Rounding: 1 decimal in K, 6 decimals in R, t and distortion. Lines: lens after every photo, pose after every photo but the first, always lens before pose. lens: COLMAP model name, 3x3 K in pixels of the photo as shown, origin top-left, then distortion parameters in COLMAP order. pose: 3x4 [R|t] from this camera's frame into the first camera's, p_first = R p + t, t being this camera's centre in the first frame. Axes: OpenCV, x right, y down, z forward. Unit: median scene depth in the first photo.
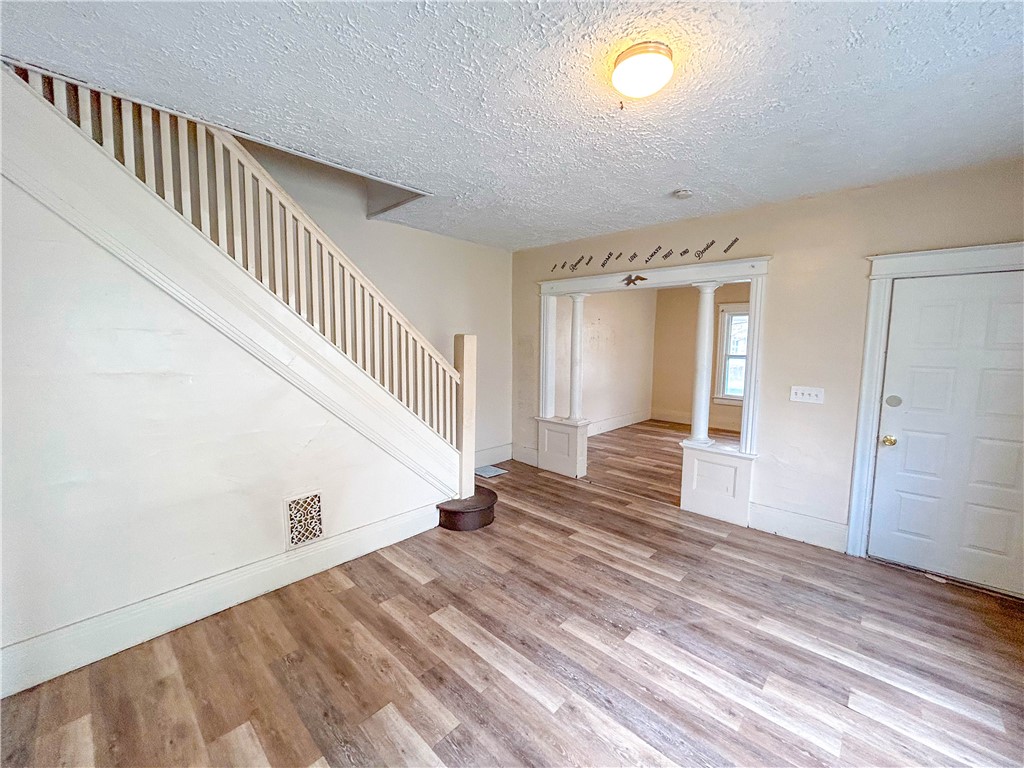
lens RADIAL K [[410.6, 0, 512.6], [0, 410.6, 375.9], [0, 0, 1]] dist [0.000559, 0.000111]
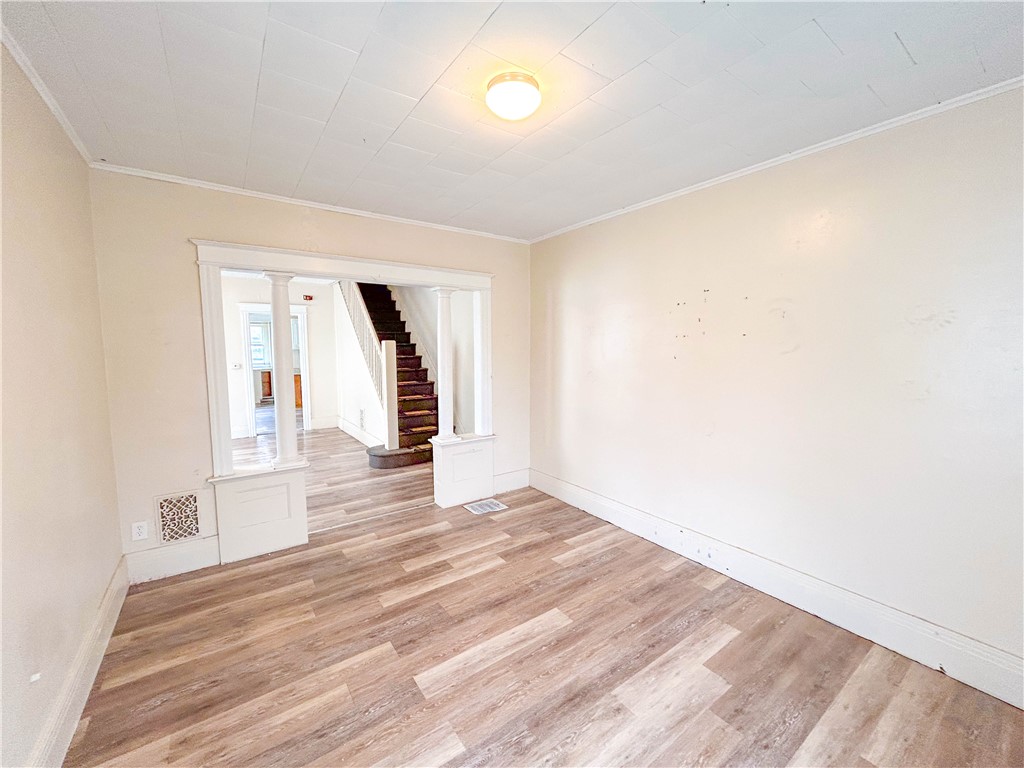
lens RADIAL K [[415.3, 0, 510.2], [0, 415.3, 384.4], [0, 0, 1]] dist [0.000129, 0.000433]
pose [[-0.198412, 0.080698, -0.976791, 0.973852], [-0.089379, 0.990963, 0.100024, -0.098891], [0.976035, 0.107150, -0.189406, 1.314724]]
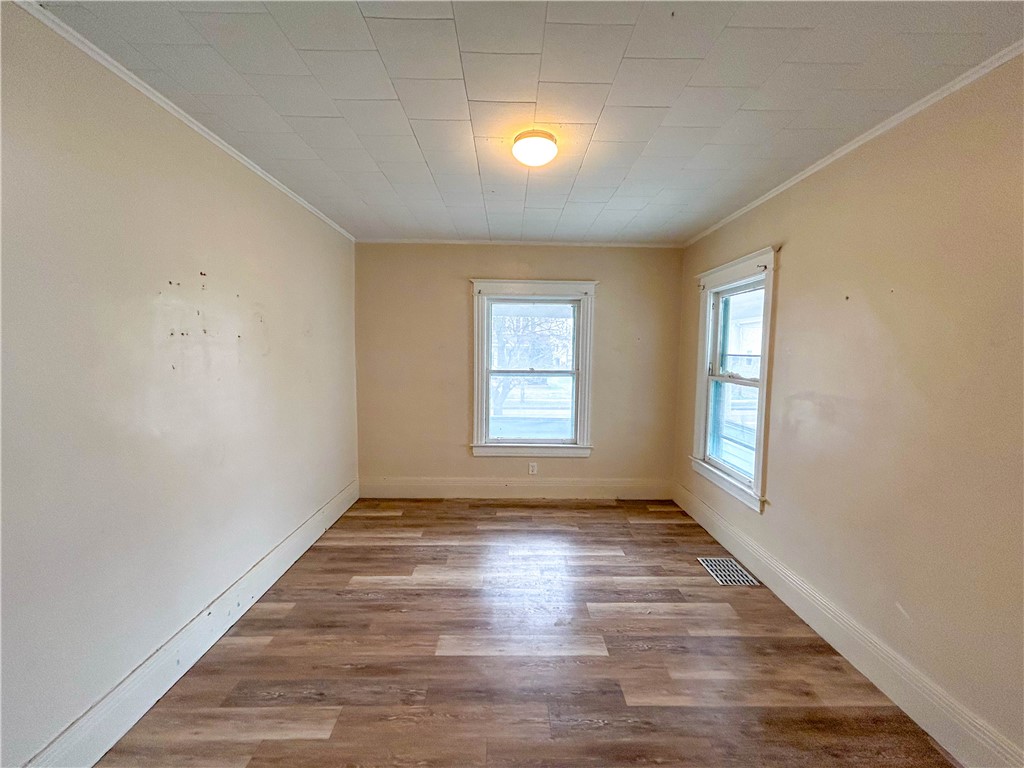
lens RADIAL K [[415.3, 0, 510.2], [0, 415.3, 384.4], [0, 0, 1]] dist [0.000129, 0.000433]
pose [[0.717219, -0.060712, 0.694198, 0.225220], [0.059714, 0.997888, 0.025577, -0.071968], [-0.694285, 0.023110, 0.719329, 0.908258]]
